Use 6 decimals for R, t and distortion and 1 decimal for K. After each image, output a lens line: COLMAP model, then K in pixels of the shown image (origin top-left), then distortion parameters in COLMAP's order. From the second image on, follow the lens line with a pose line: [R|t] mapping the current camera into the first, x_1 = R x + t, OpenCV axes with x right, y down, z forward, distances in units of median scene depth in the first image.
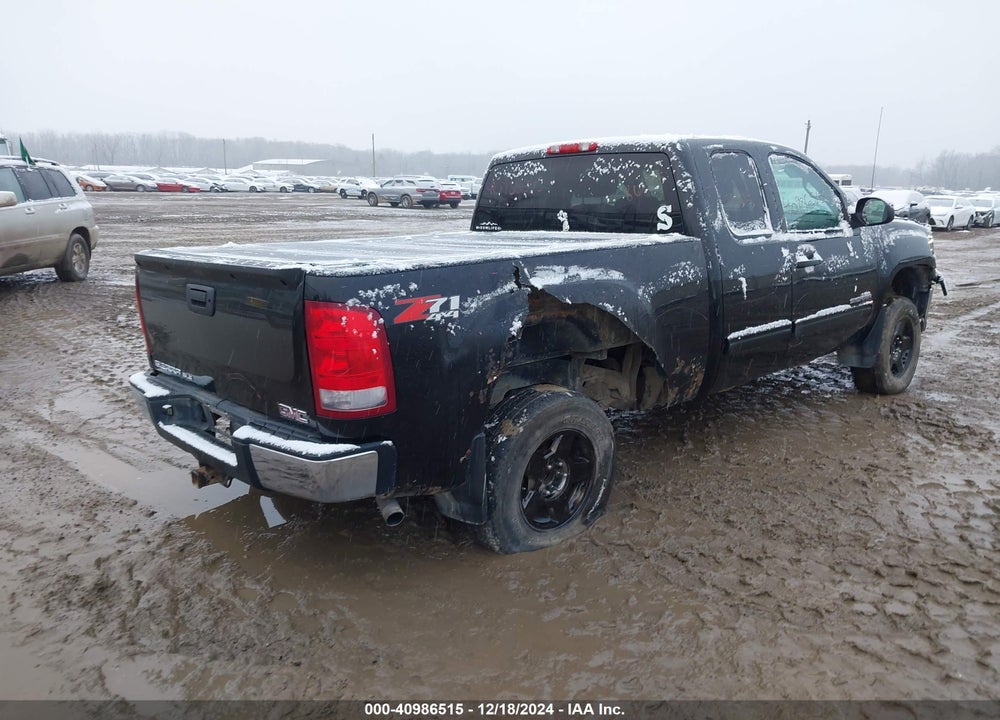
lens RADIAL K [[797.5, 0, 500.0], [0, 797.5, 360.0], [0, 0, 1]] dist [-0.029873, -0.007004]
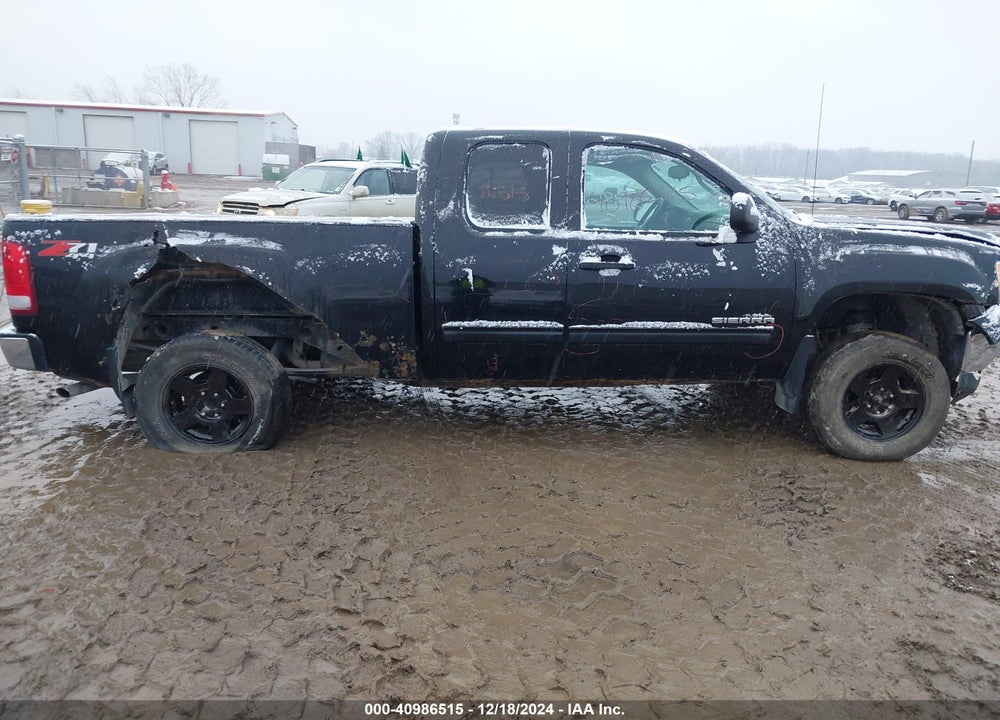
lens RADIAL K [[807.6, 0, 584.8], [0, 807.6, 360.0], [0, 0, 1]] dist [0.175412, -0.252135]
pose [[0.749153, 0.148005, -0.645650, 1.185097], [-0.163910, 0.985826, 0.035799, -0.054454], [0.641797, 0.079009, 0.762794, 0.347433]]
